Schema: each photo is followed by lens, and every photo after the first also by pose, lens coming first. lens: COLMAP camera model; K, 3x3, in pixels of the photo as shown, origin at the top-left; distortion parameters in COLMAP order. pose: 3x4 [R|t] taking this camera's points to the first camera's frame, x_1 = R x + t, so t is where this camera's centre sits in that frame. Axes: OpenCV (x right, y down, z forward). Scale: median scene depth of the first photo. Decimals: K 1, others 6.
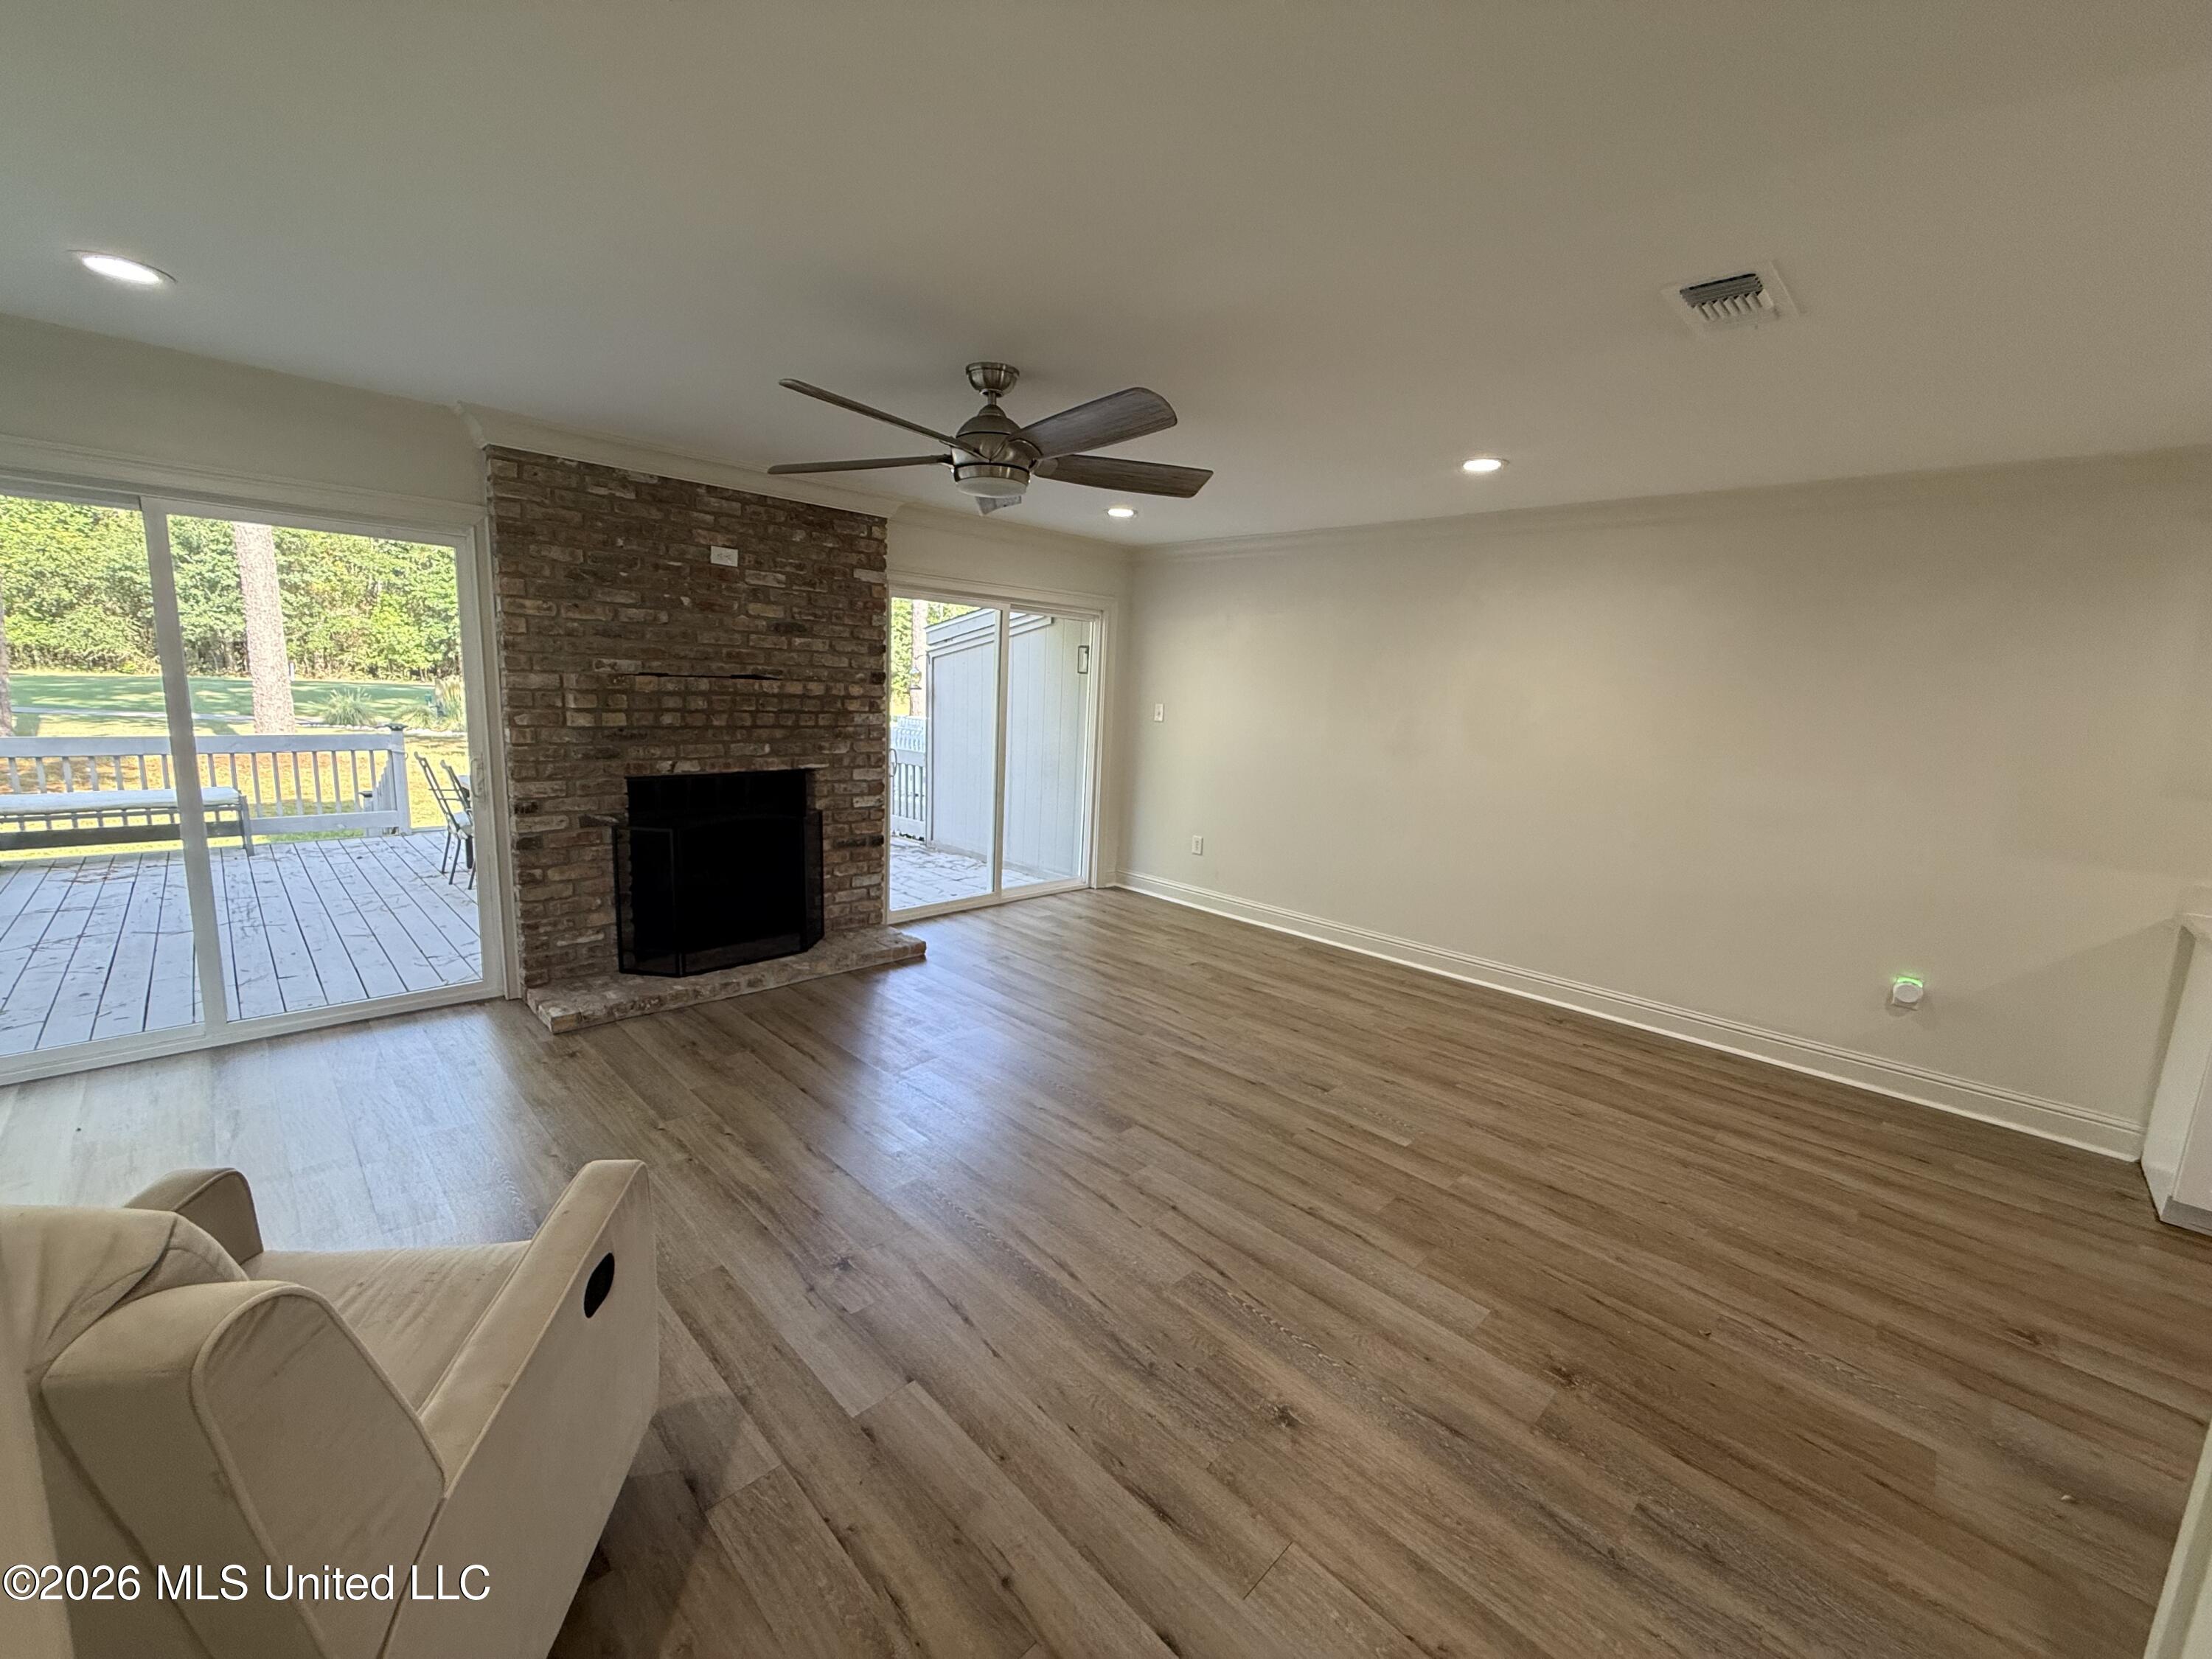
lens RADIAL K [[880.2, 0, 1093.9], [0, 880.2, 834.1], [0, 0, 1]] dist [0.001841, 0.000000]
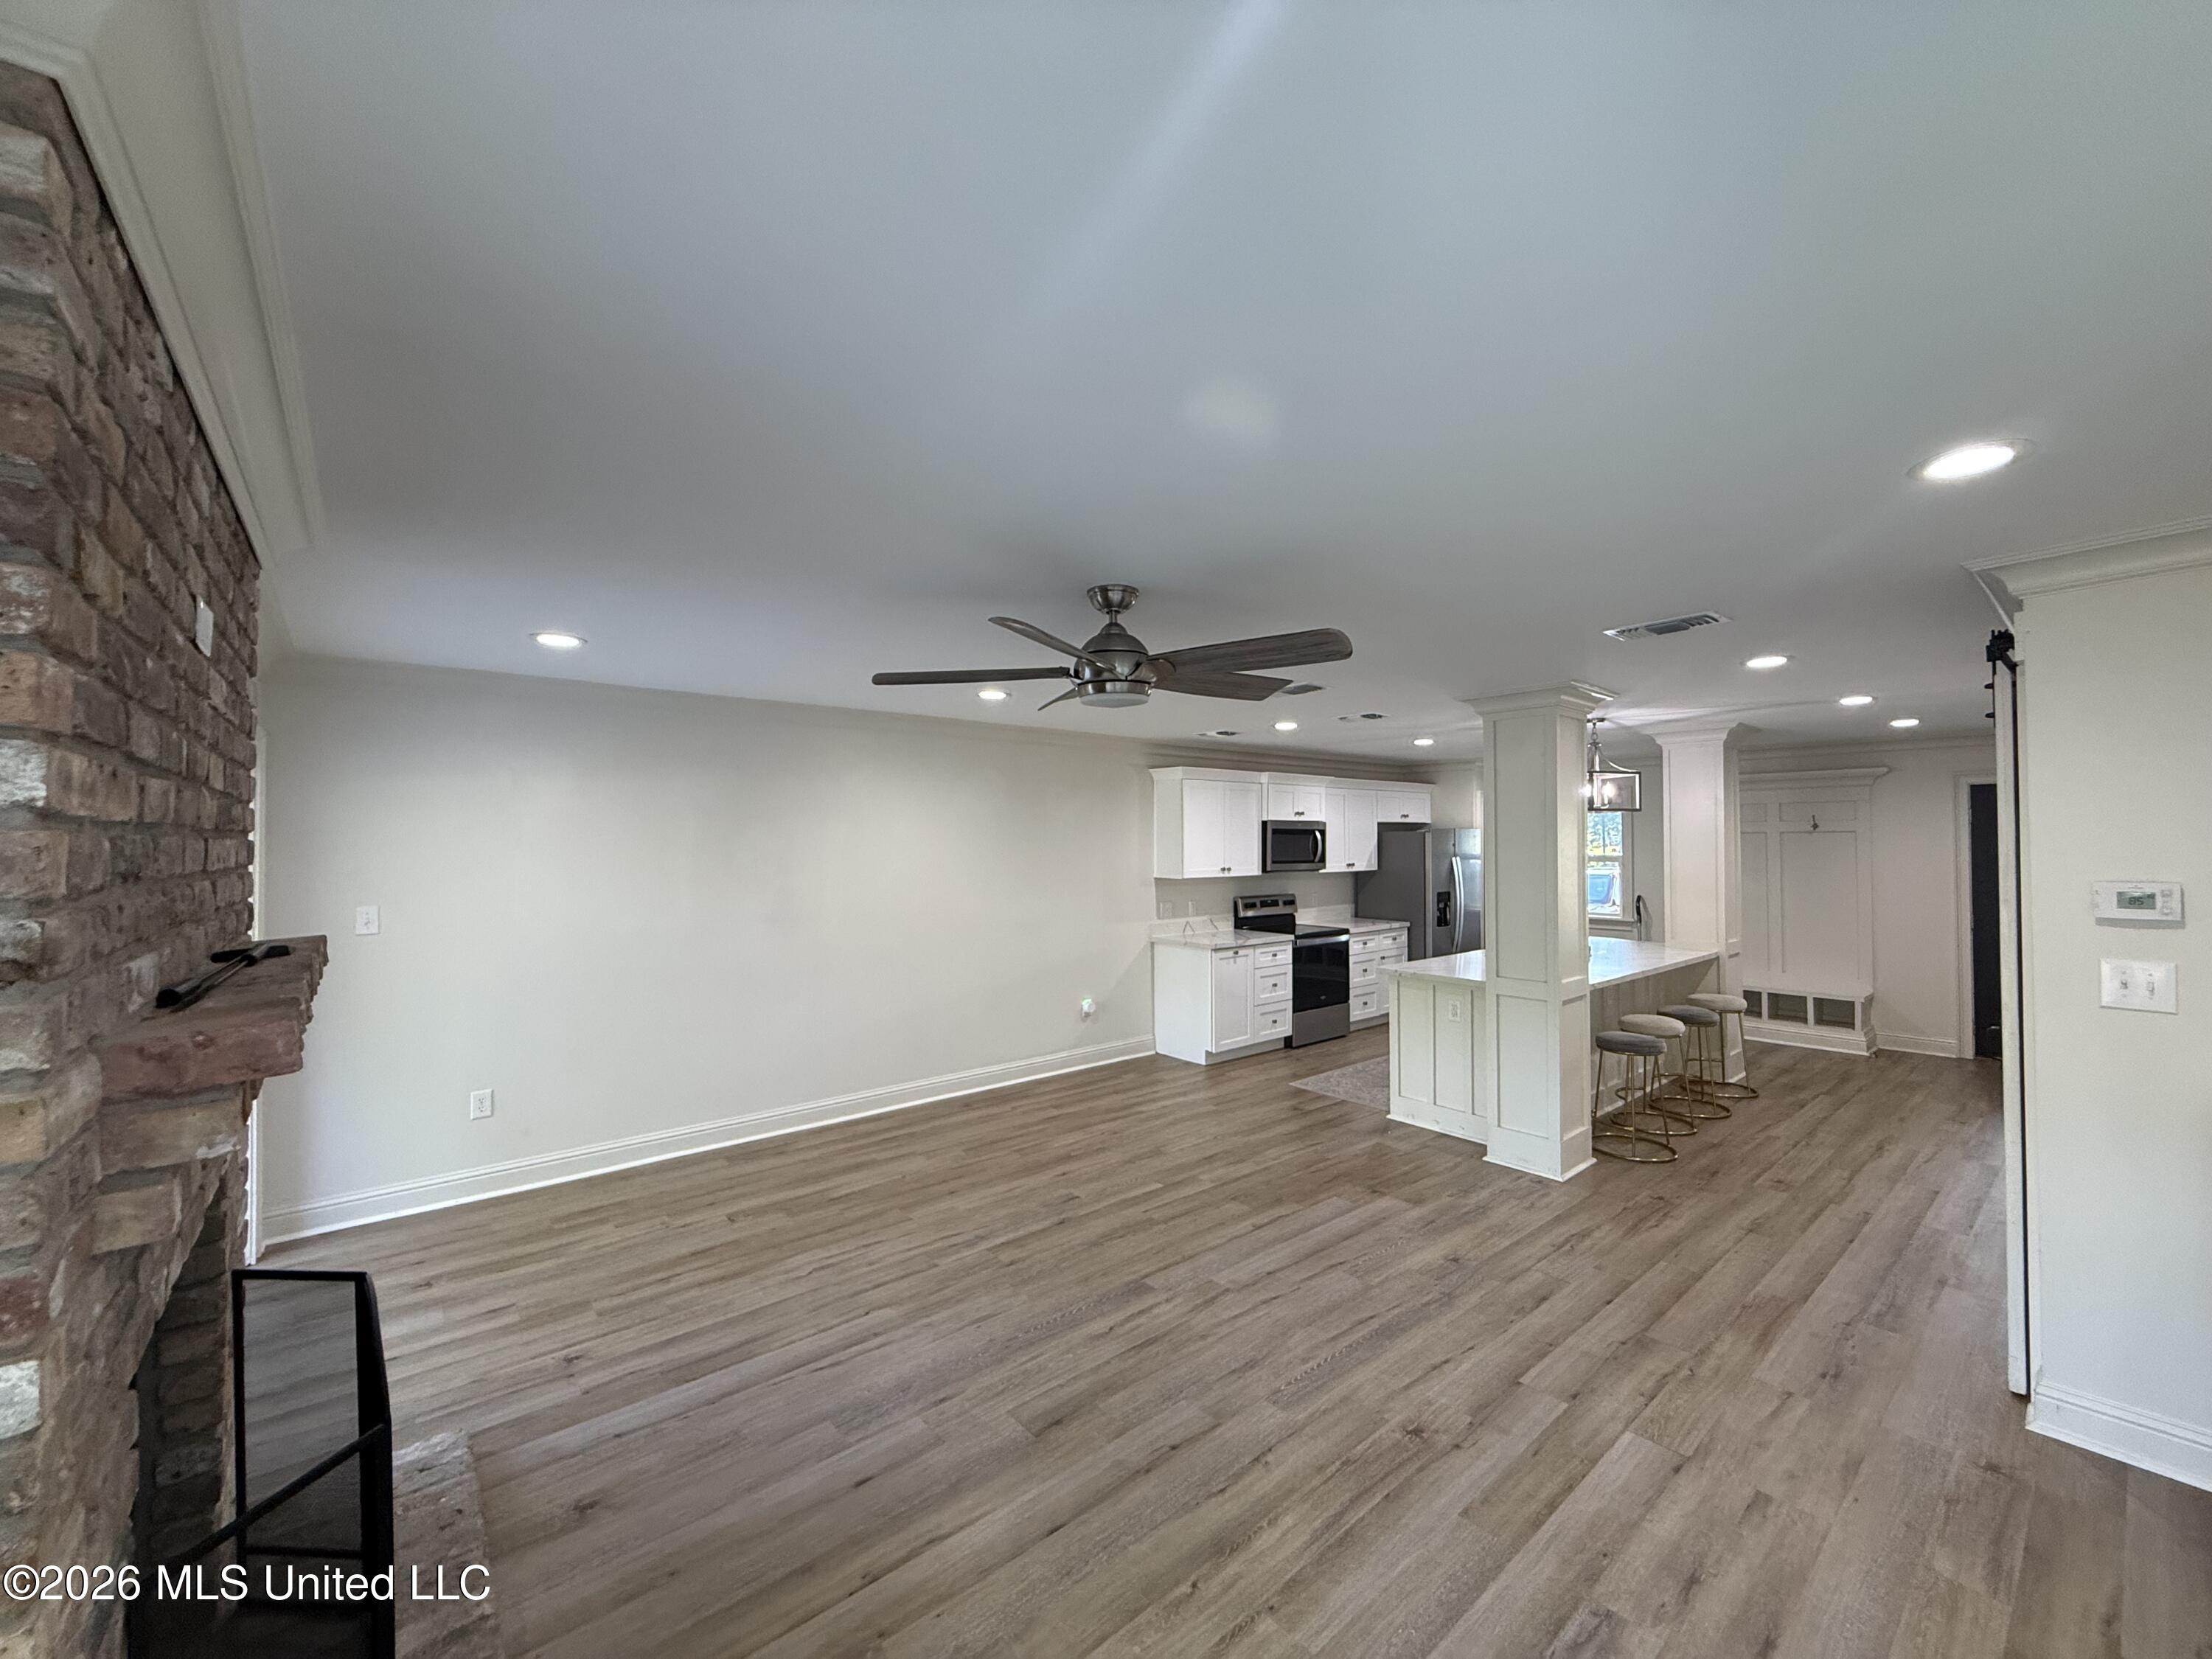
lens RADIAL K [[880.2, 0, 1111.0], [0, 880.2, 824.8], [0, 0, 1]] dist [0.001841, 0.000000]
pose [[0.079124, -0.027657, 0.996481, -0.853894], [0.177686, 0.983999, 0.013201, -0.201988], [-0.980901, 0.176016, 0.082772, 0.714930]]
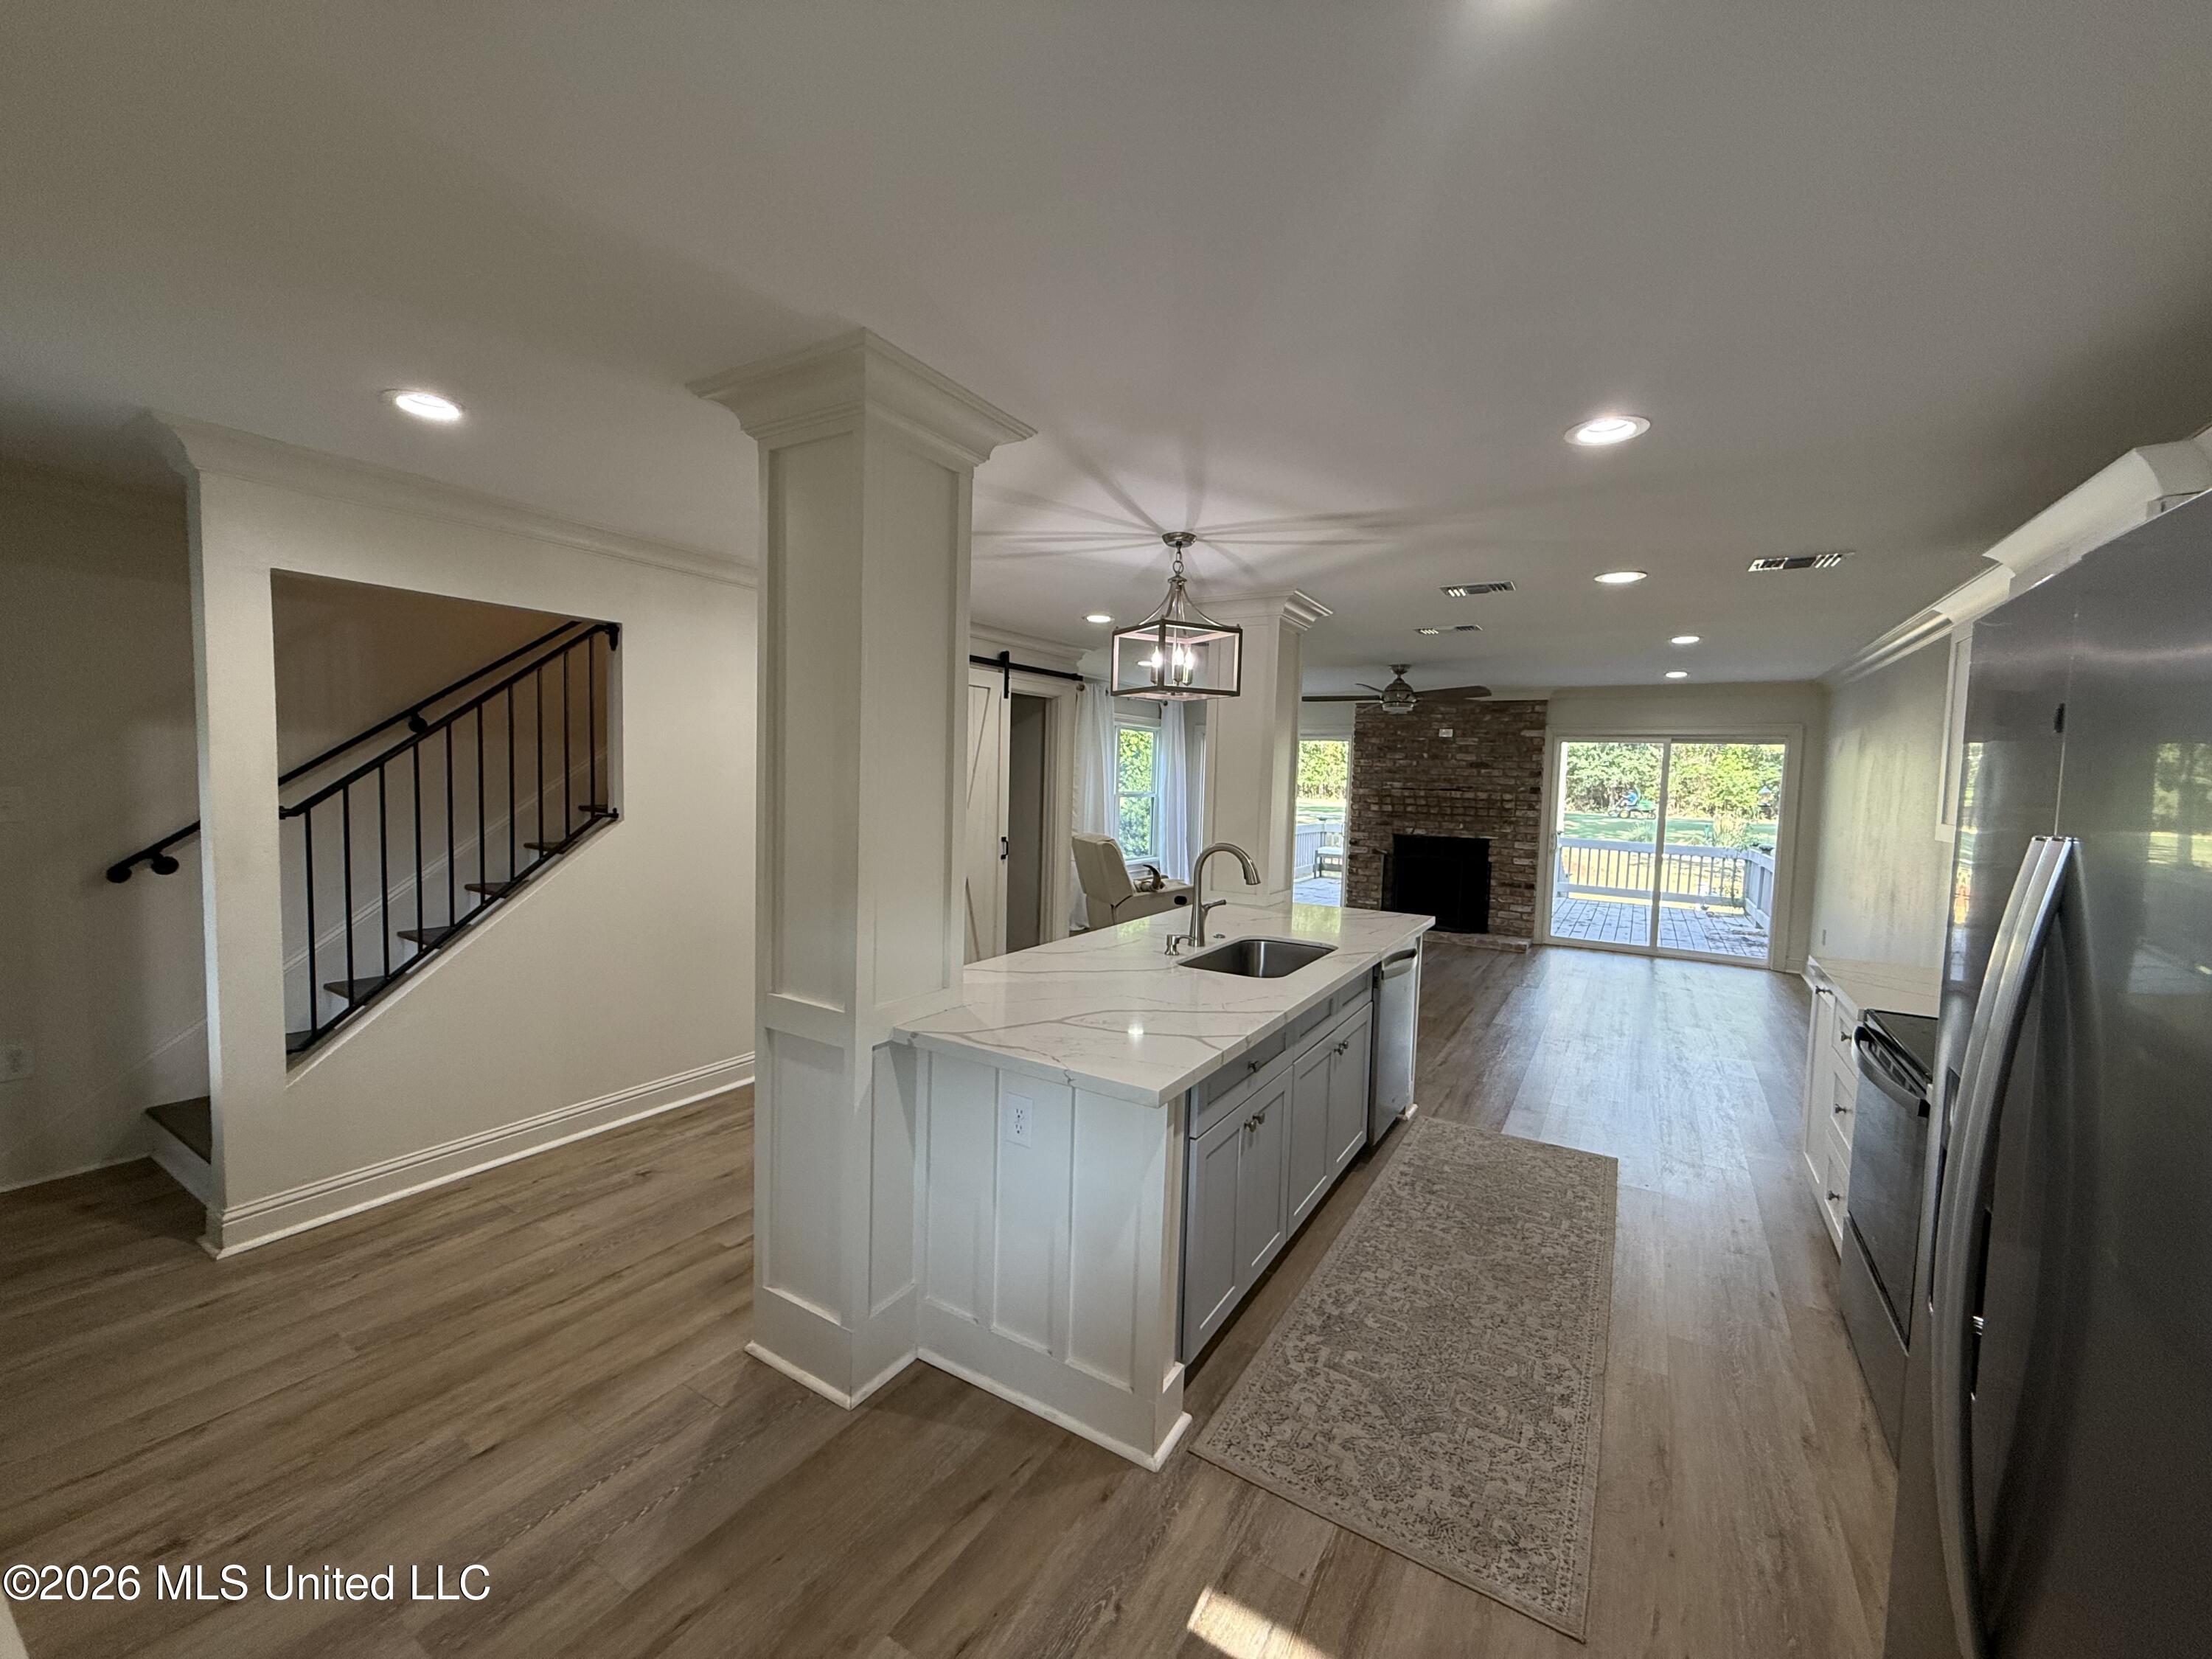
lens RADIAL K [[880.2, 0, 1098.0], [0, 880.2, 833.0], [0, 0, 1]] dist [0.001841, 0.000000]
pose [[0.225866, 0.027281, -0.973776, 1.639328], [-0.184109, 0.982789, -0.015170, 0.116354], [0.956603, 0.182707, 0.227002, -0.252731]]
